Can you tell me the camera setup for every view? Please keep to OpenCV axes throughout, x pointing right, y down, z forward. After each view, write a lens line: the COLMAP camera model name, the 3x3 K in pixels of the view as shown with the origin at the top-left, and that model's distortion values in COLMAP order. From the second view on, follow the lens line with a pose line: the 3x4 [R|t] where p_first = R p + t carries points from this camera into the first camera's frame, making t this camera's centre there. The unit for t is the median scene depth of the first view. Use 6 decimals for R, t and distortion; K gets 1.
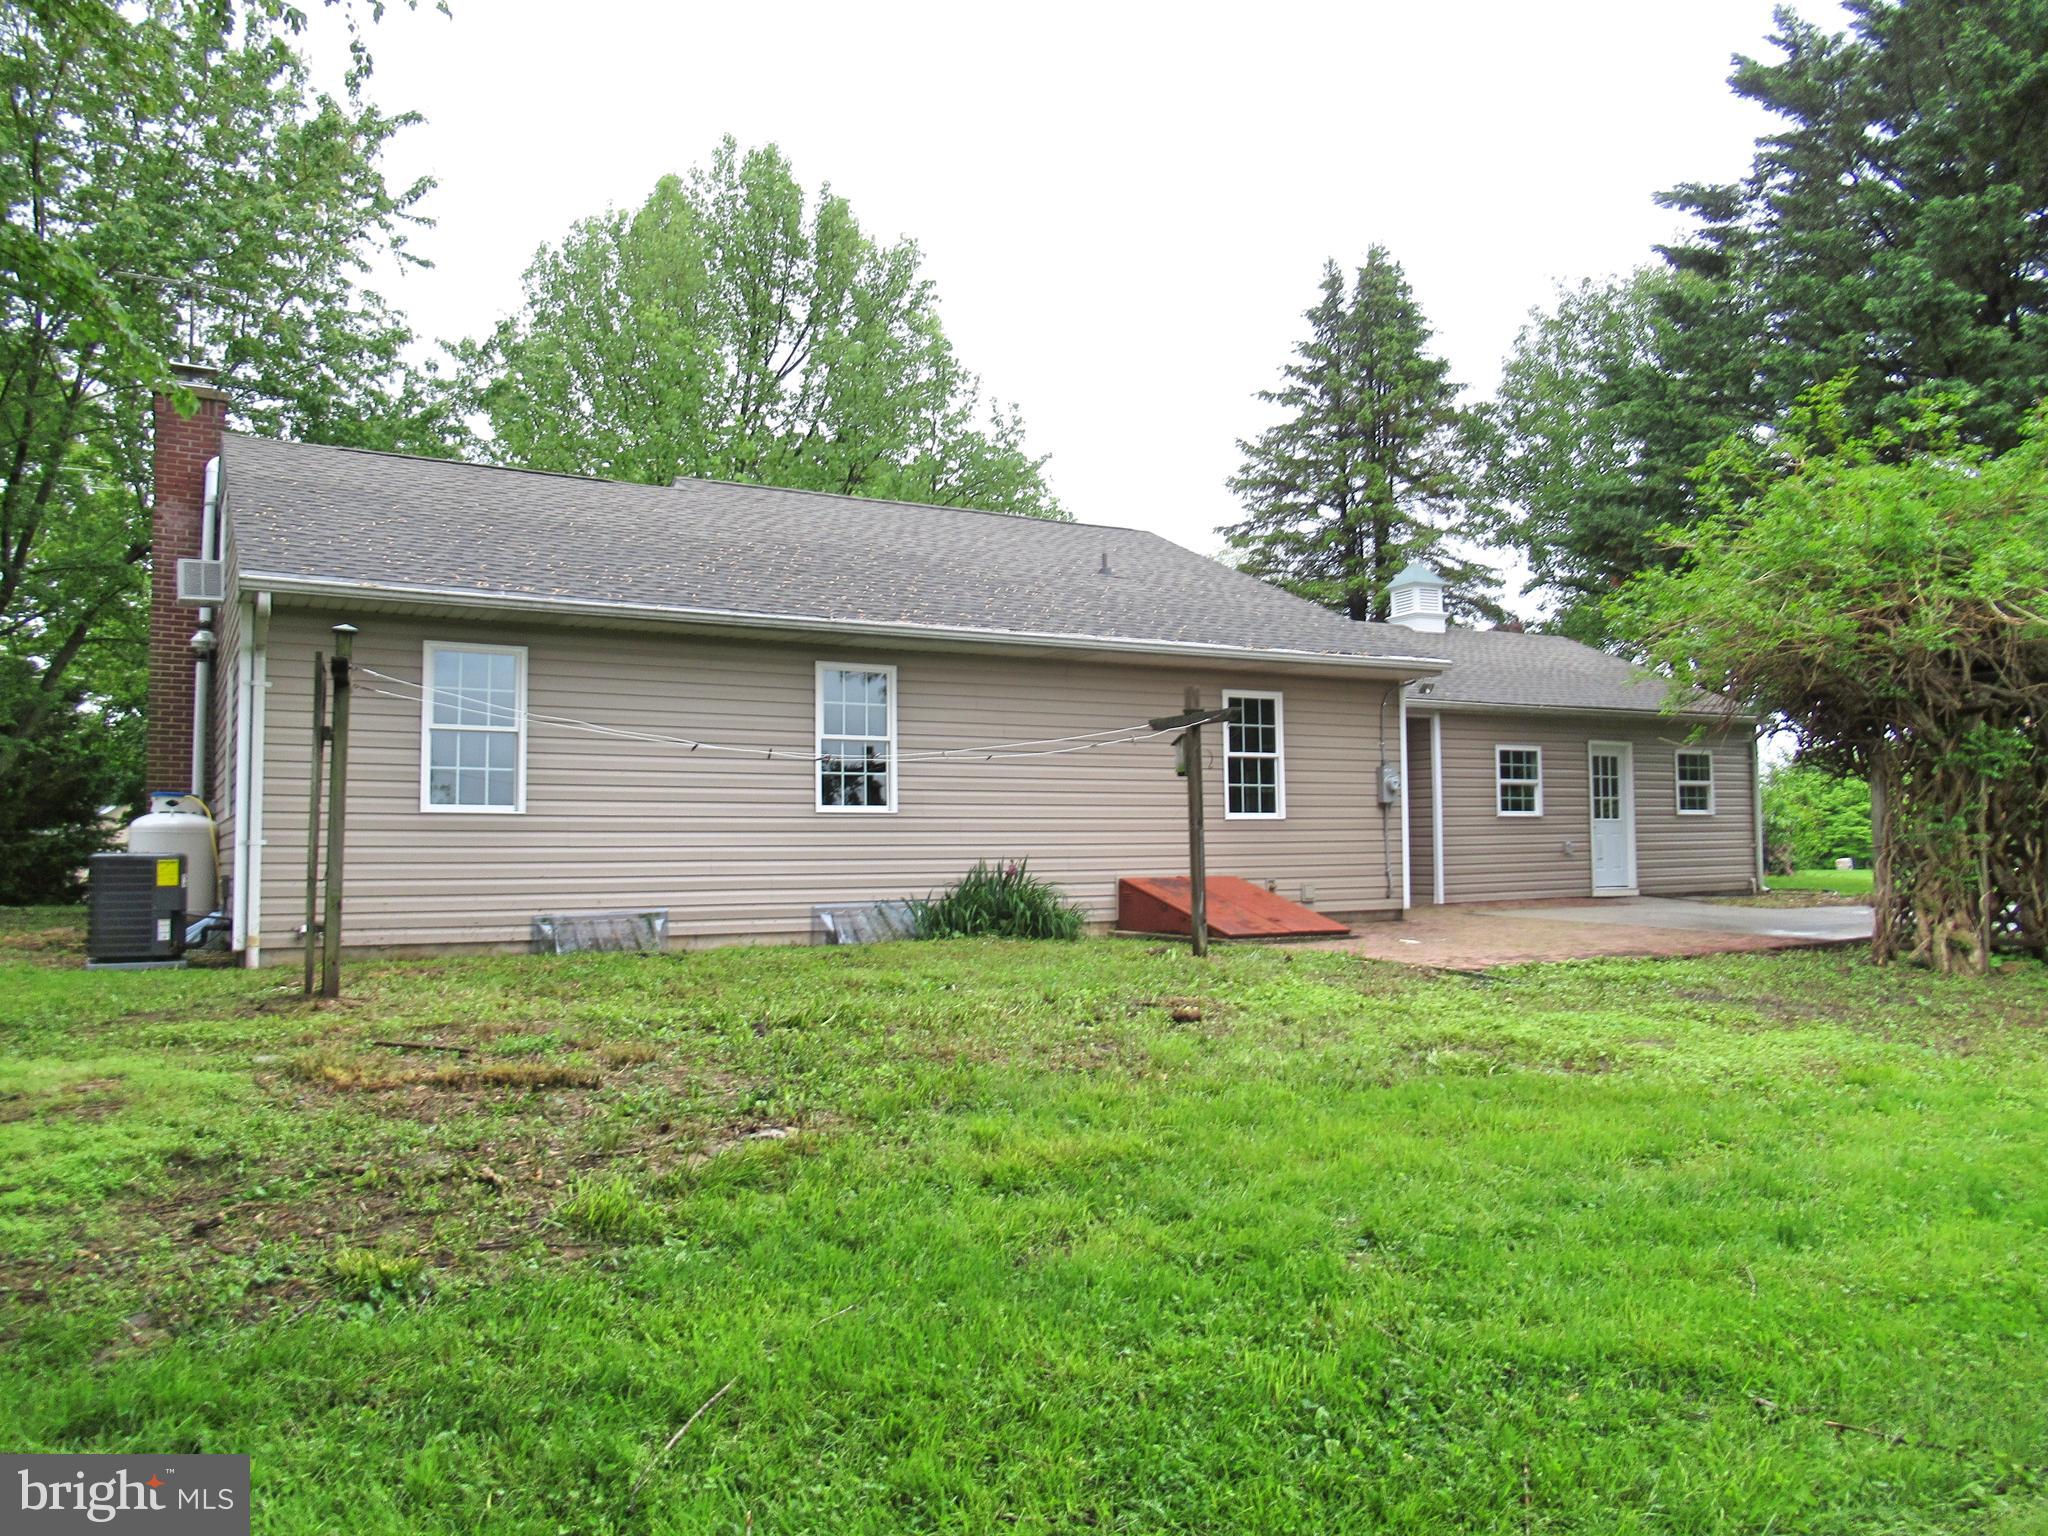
lens RADIAL K [[1522.8, 0, 1021.3], [0, 1522.8, 780.4], [0, 0, 1]] dist [-0.000829, -0.005483]
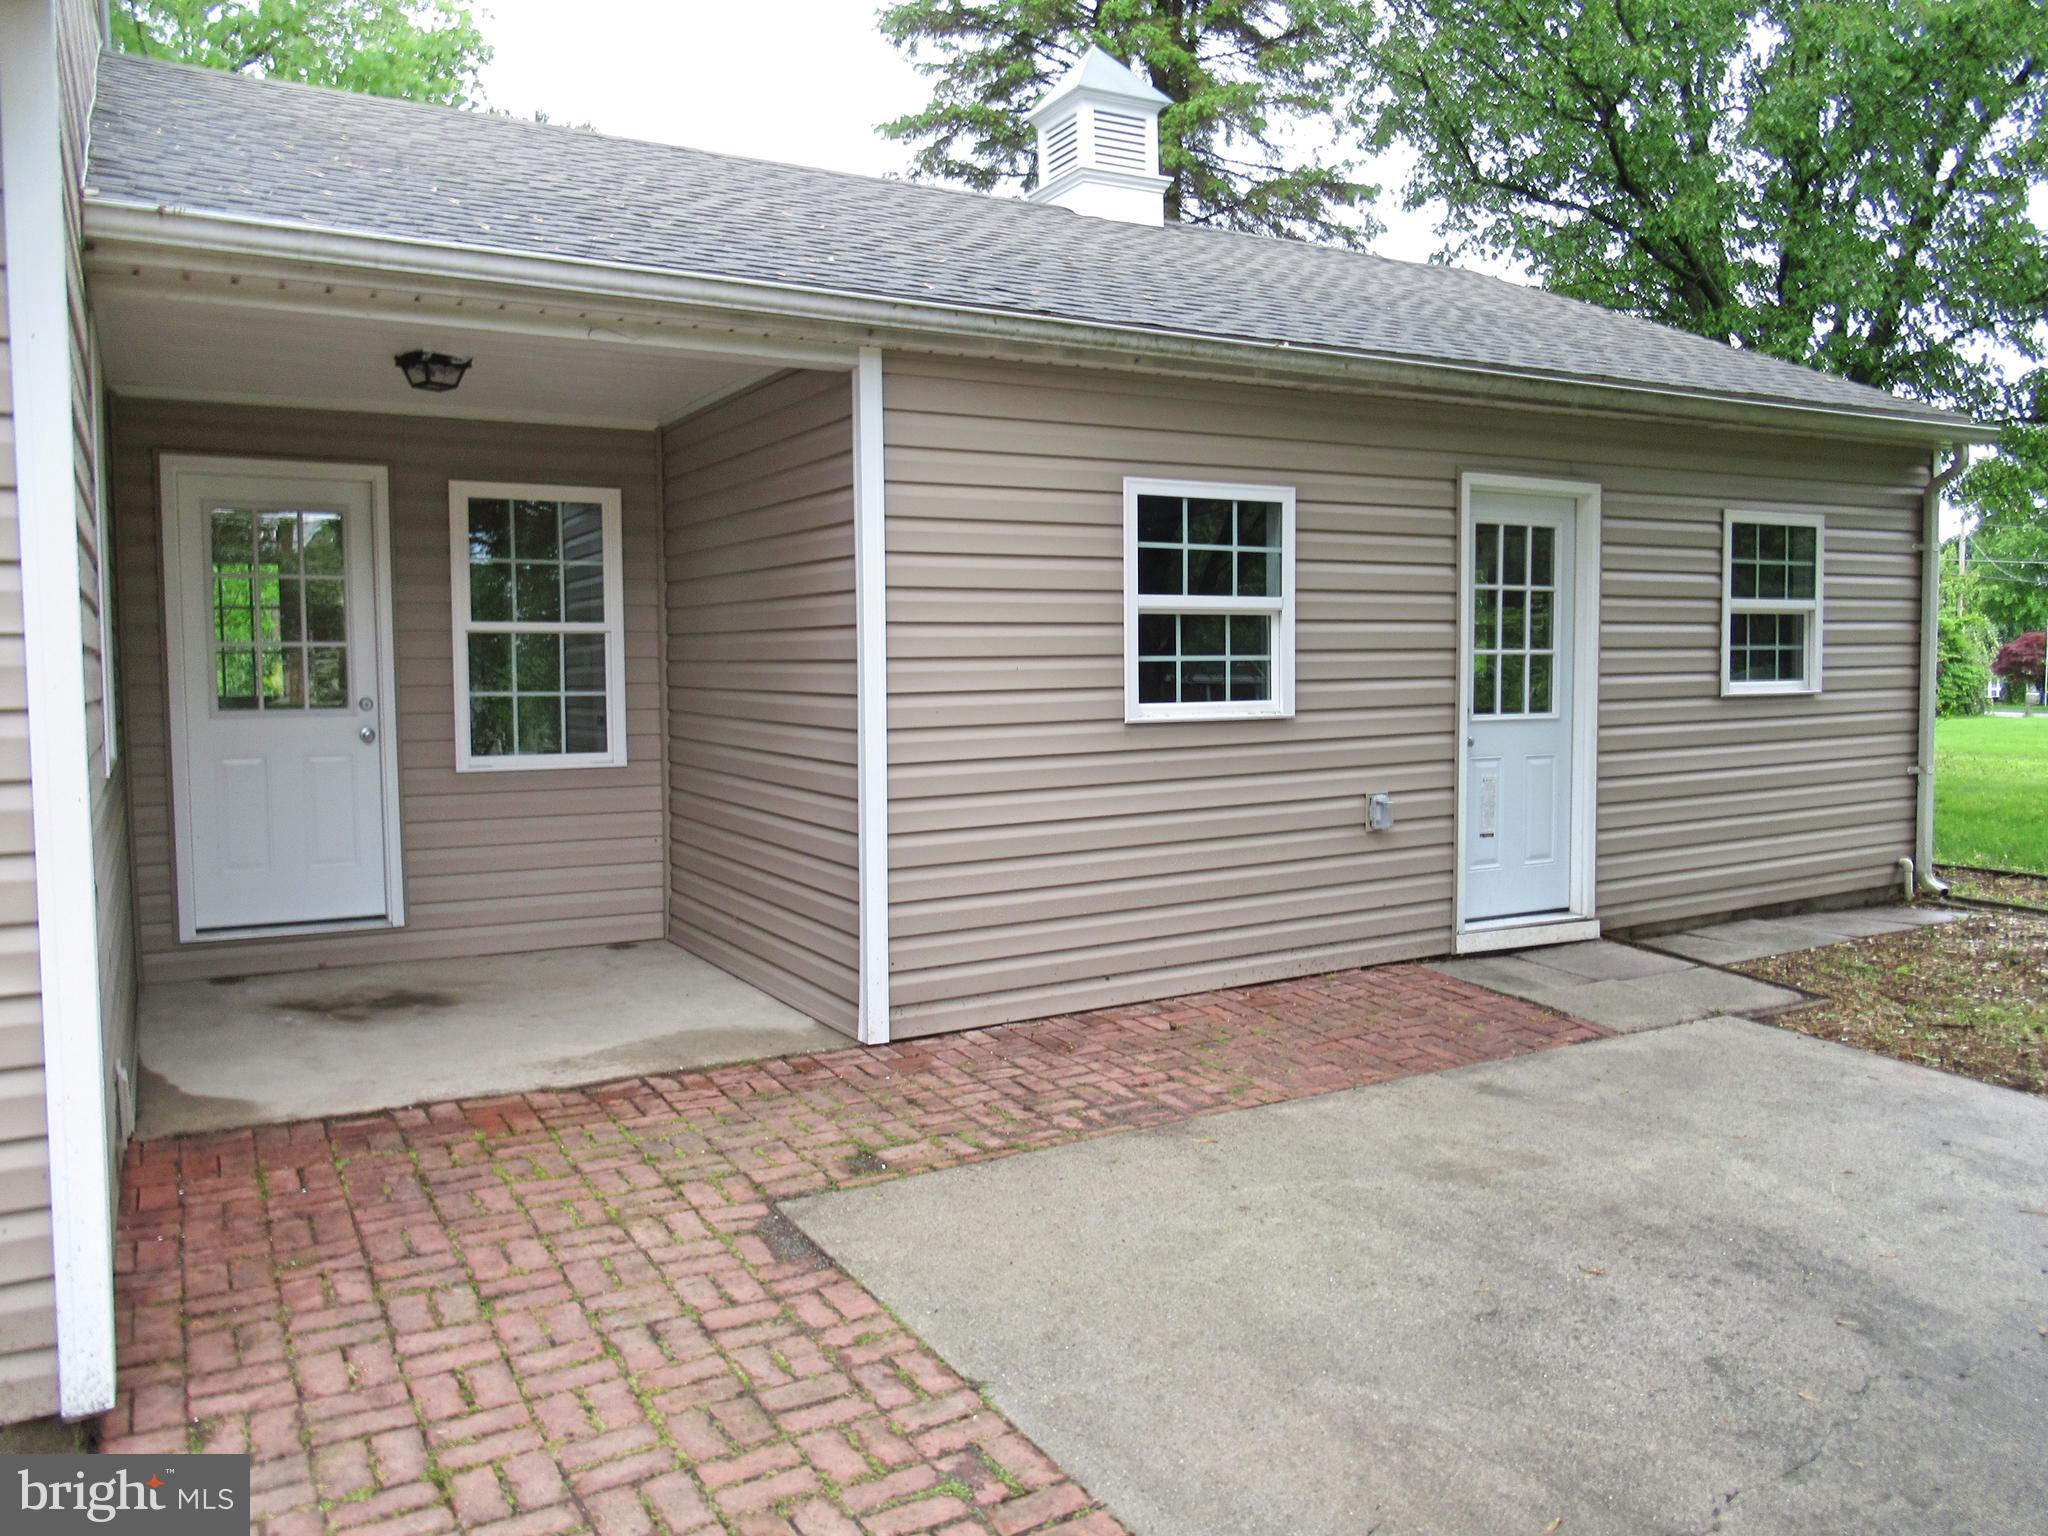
lens RADIAL K [[1522.8, 0, 1018.0], [0, 1522.8, 782.1], [0, 0, 1]] dist [-0.000829, -0.005483]
pose [[0.999996, 0.001596, 0.002178, 0.278044], [-0.001862, 0.991747, 0.128198, -0.002591], [-0.001955, -0.128202, 0.991746, 0.673666]]
